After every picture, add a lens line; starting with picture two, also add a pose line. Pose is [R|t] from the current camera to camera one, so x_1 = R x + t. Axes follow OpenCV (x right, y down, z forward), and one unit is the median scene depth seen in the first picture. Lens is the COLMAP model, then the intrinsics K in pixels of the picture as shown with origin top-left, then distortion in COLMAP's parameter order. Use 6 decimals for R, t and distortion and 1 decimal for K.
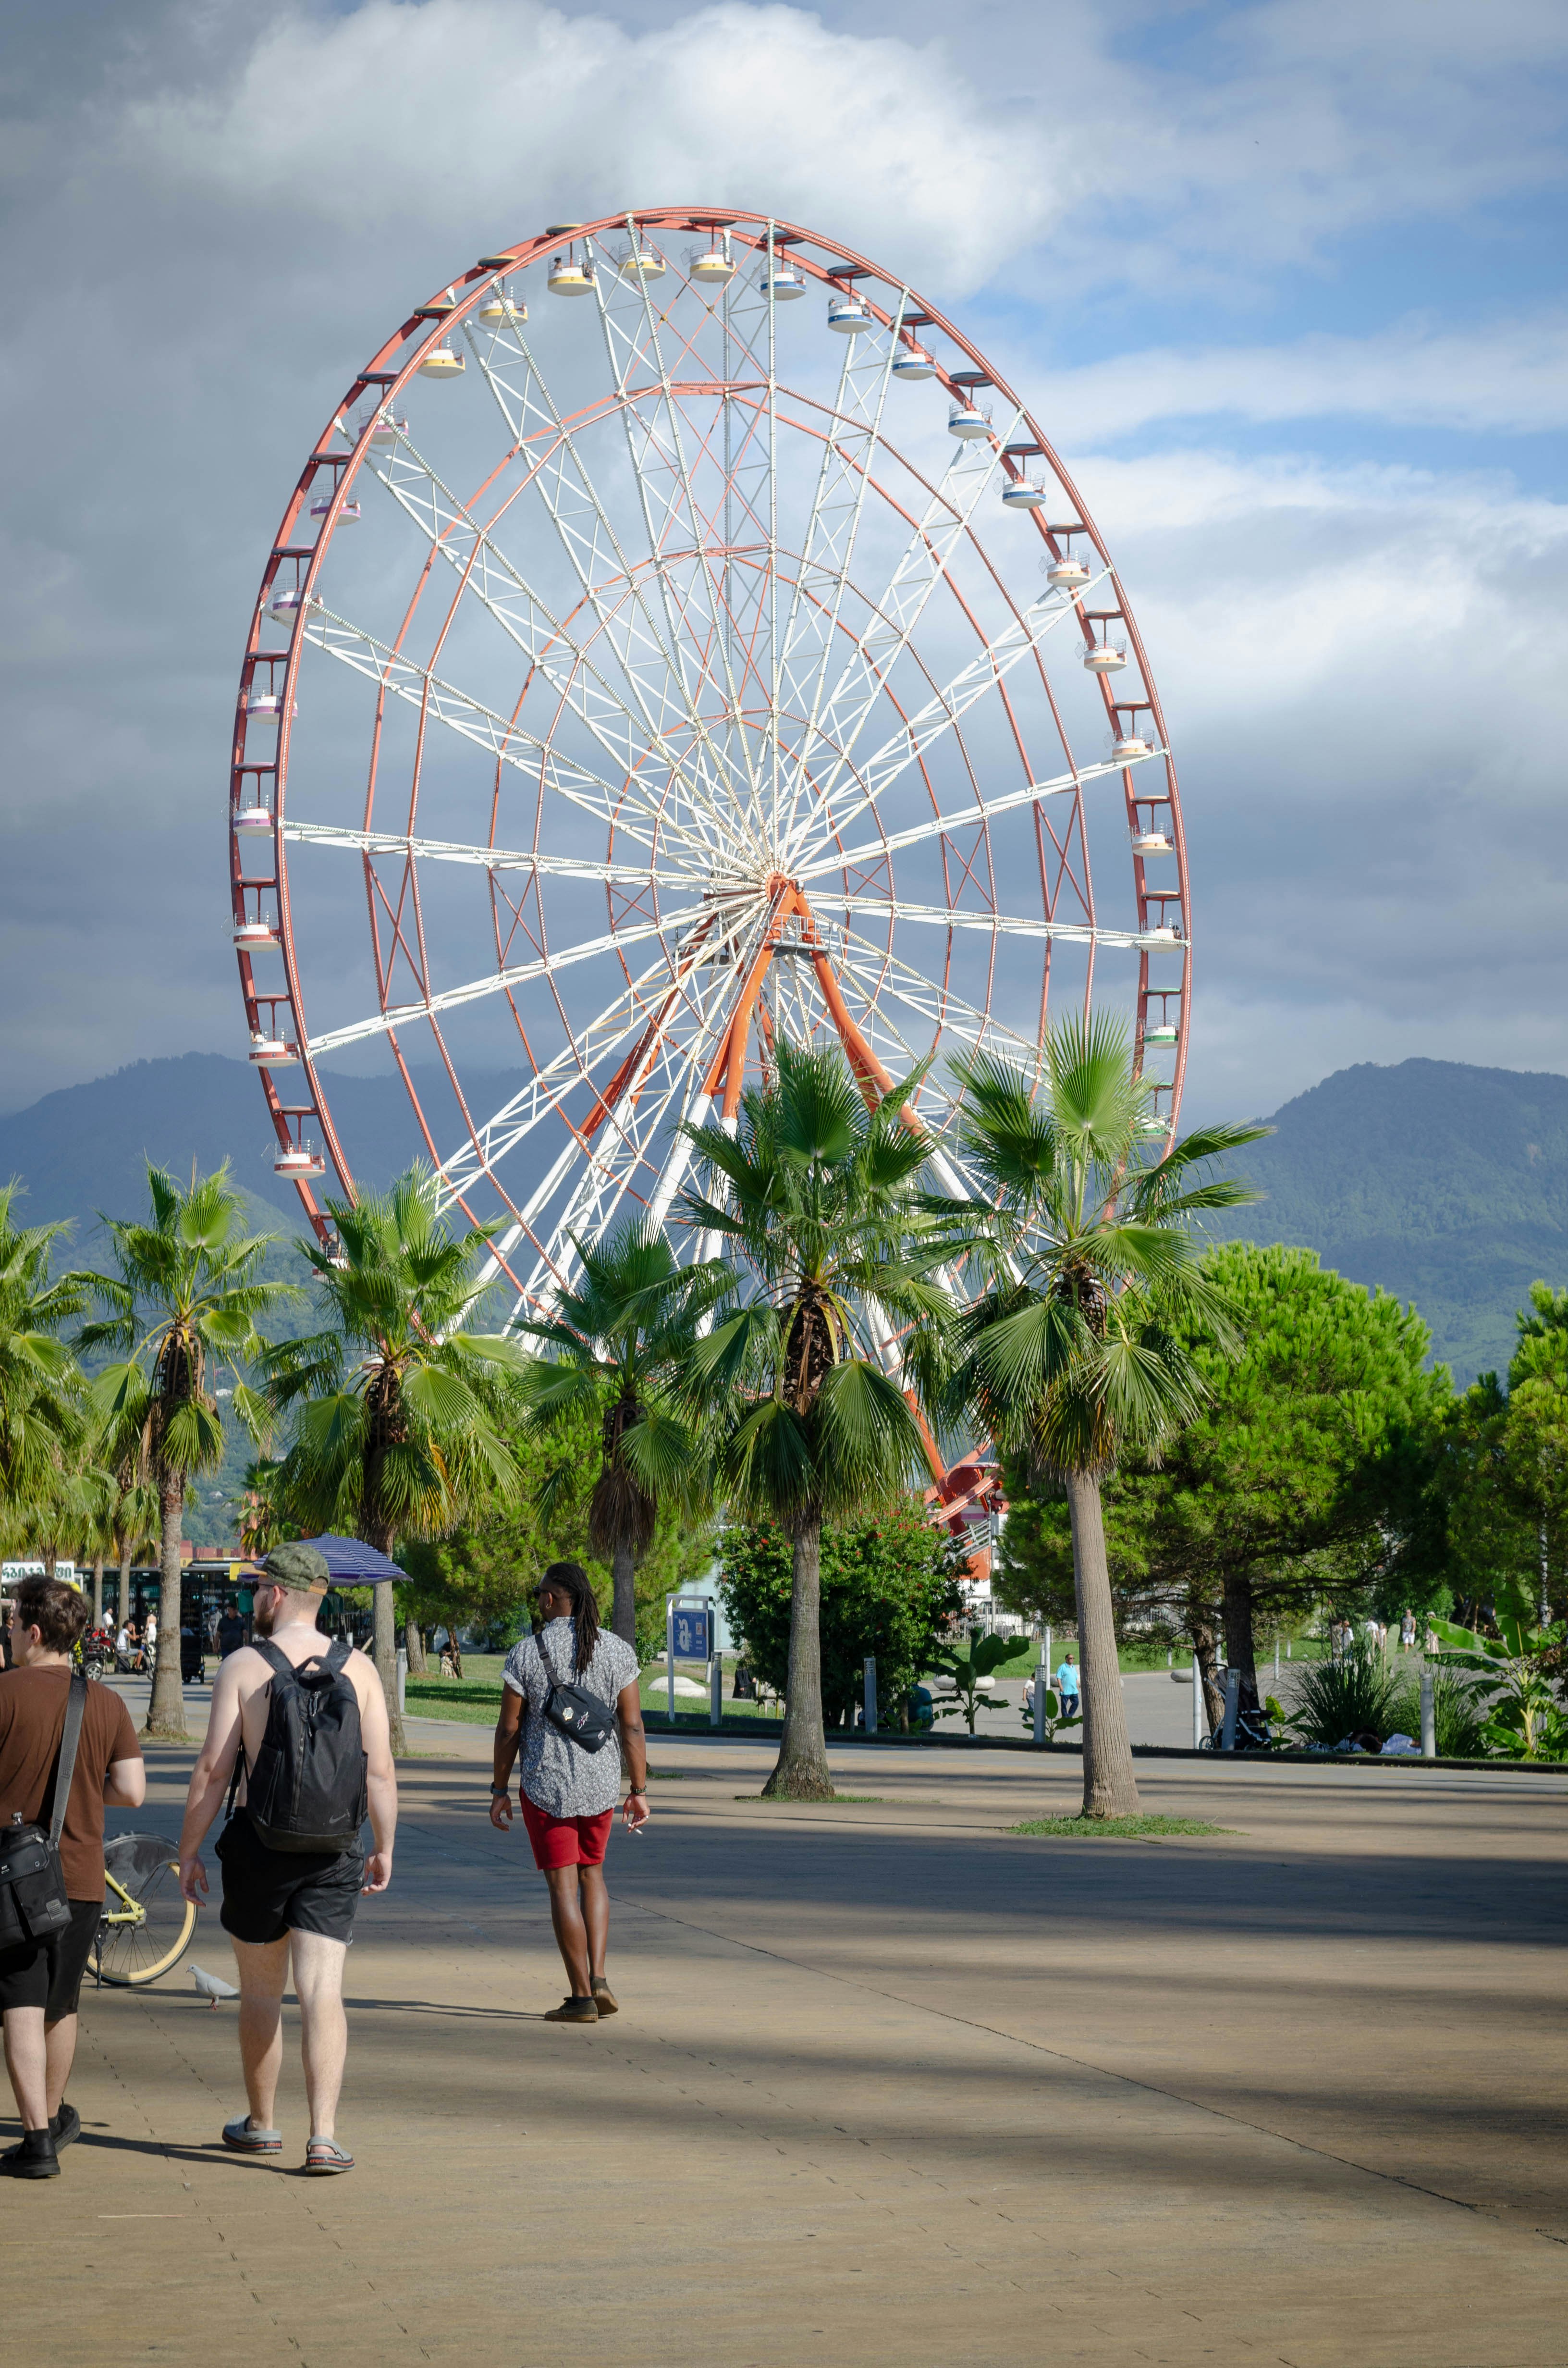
lens RADIAL K [[6259.8, 0, 784.0], [0, 6259.8, 1184.0], [0, 0, 1]] dist [-0.030284, -1.119606]
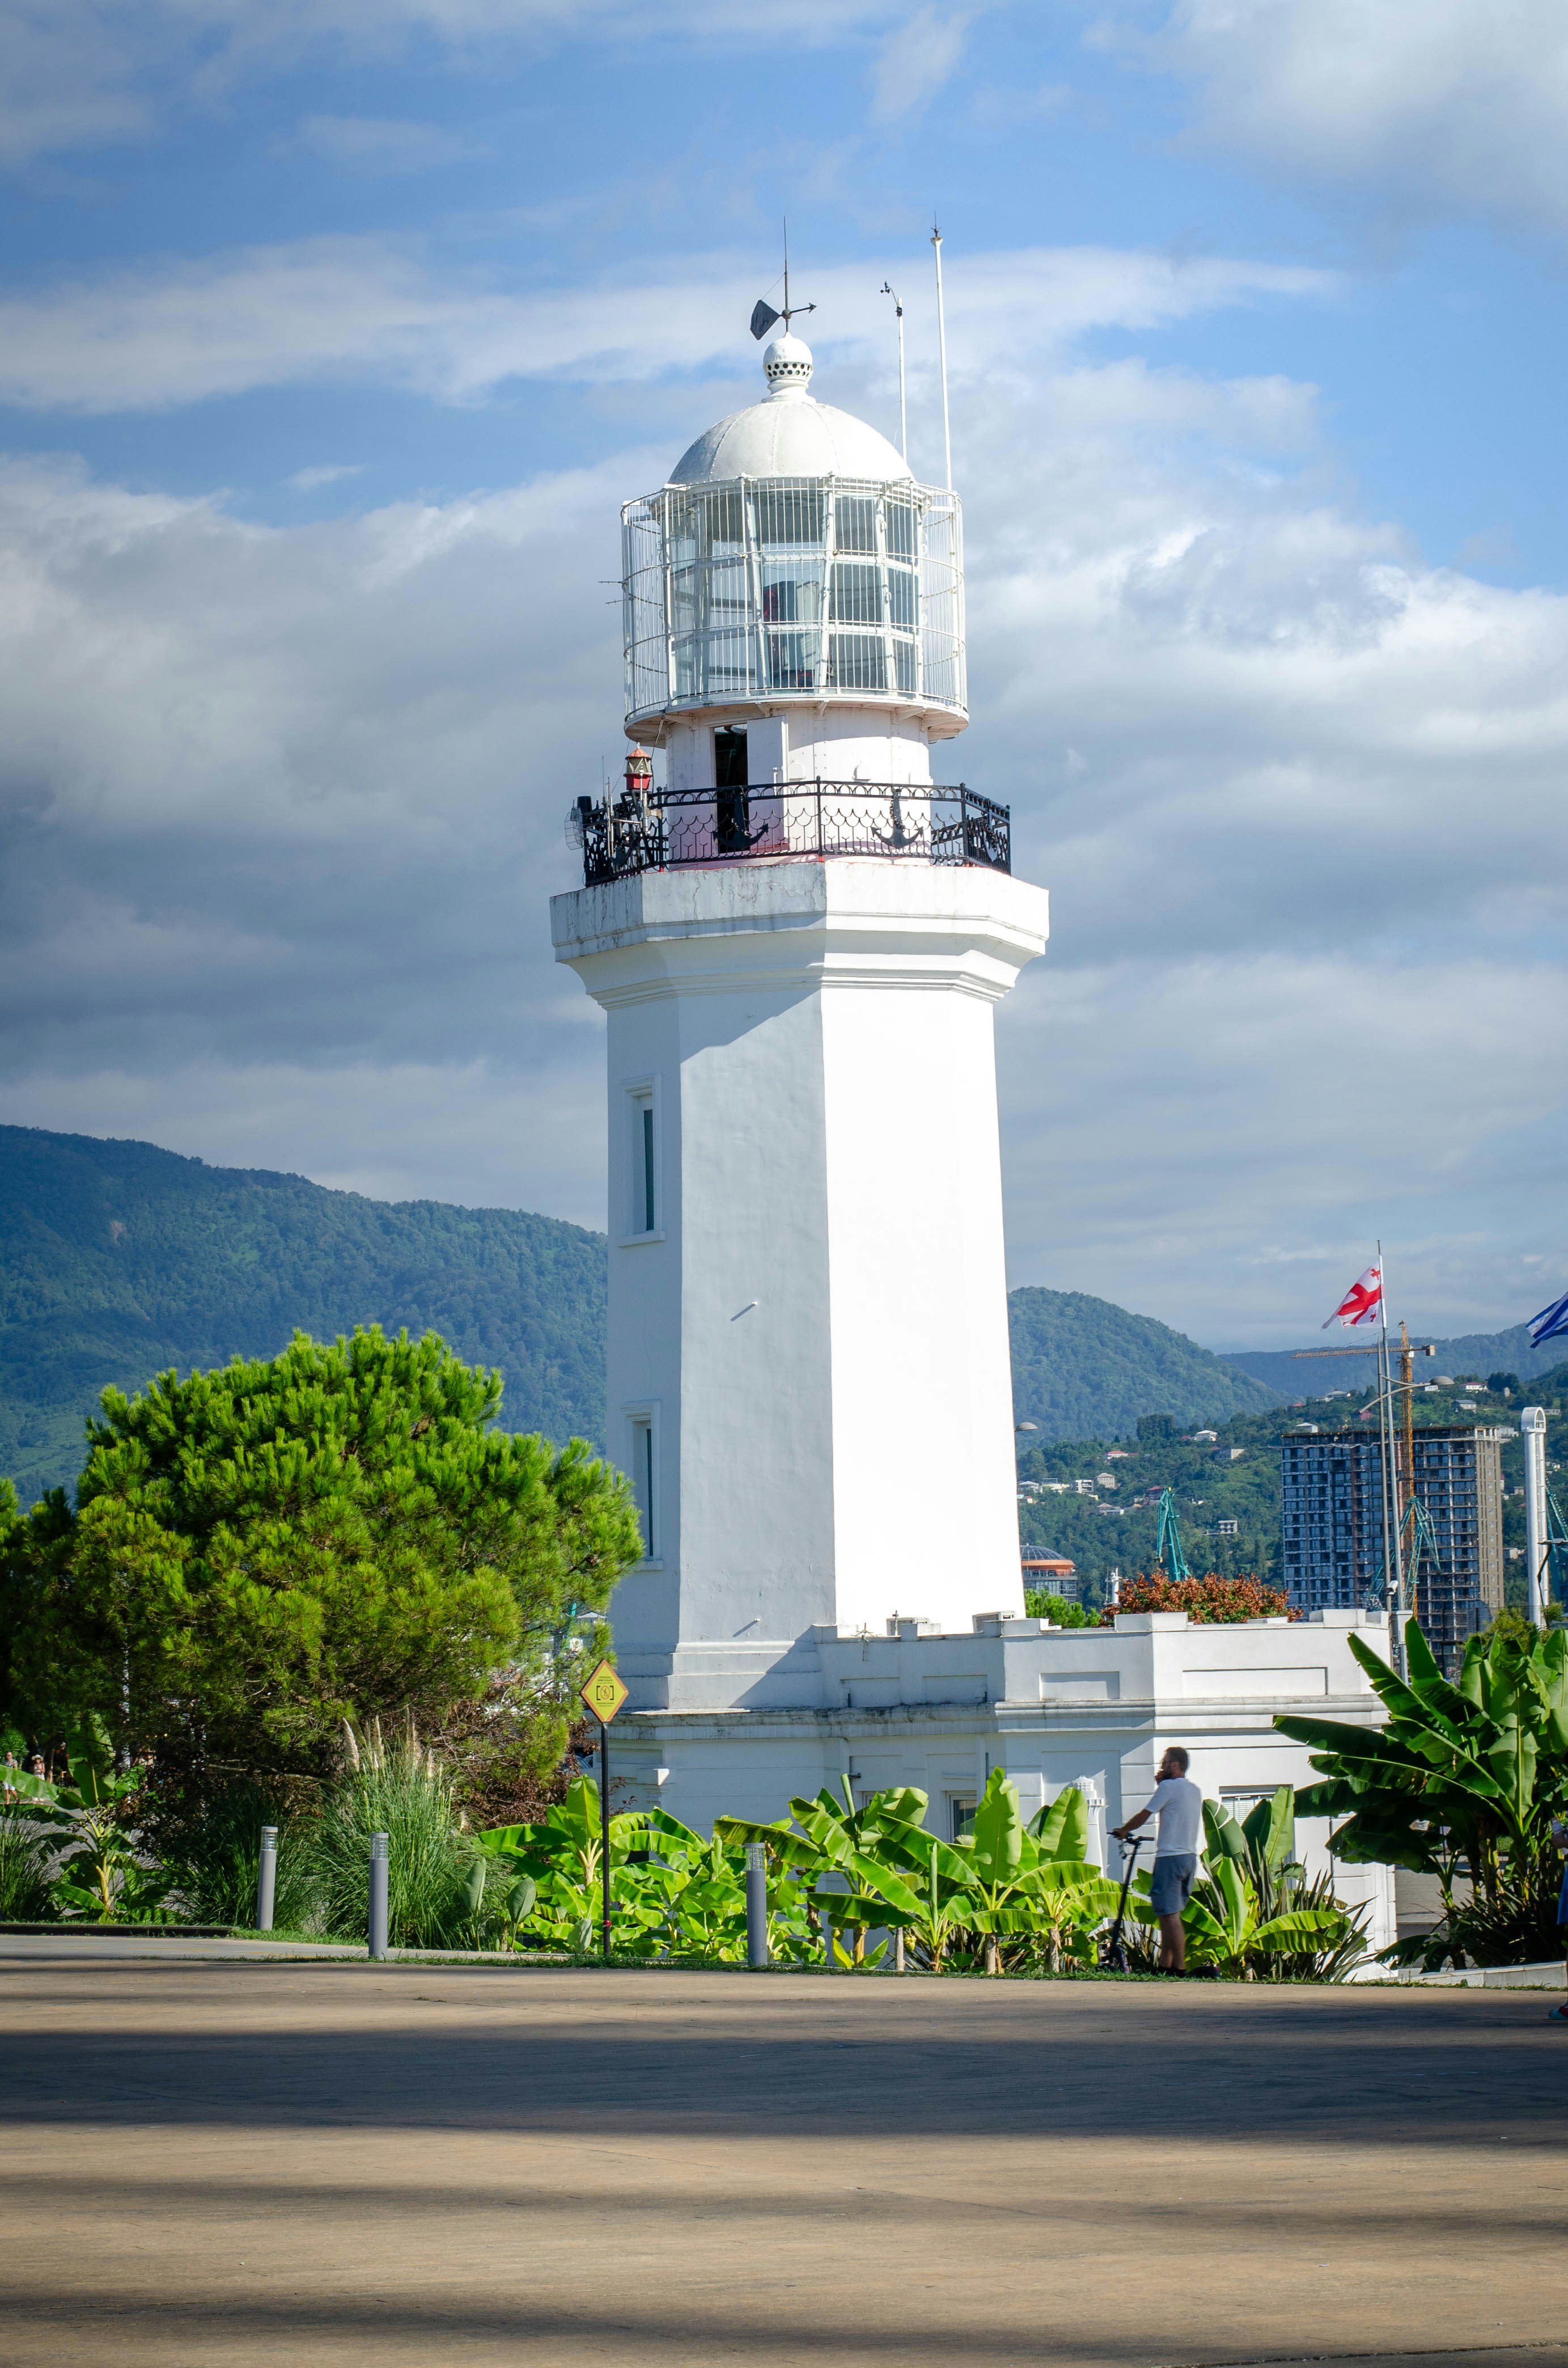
lens RADIAL K [[6259.7, 0, 784.0], [0, 6259.7, 1184.0], [0, 0, 1]] dist [-0.030284, -1.119606]
pose [[0.970984, -0.005337, 0.239086, 0.000473], [0.011333, 0.999655, -0.023709, 0.009077], [-0.238877, 0.025731, 0.970709, 0.108222]]
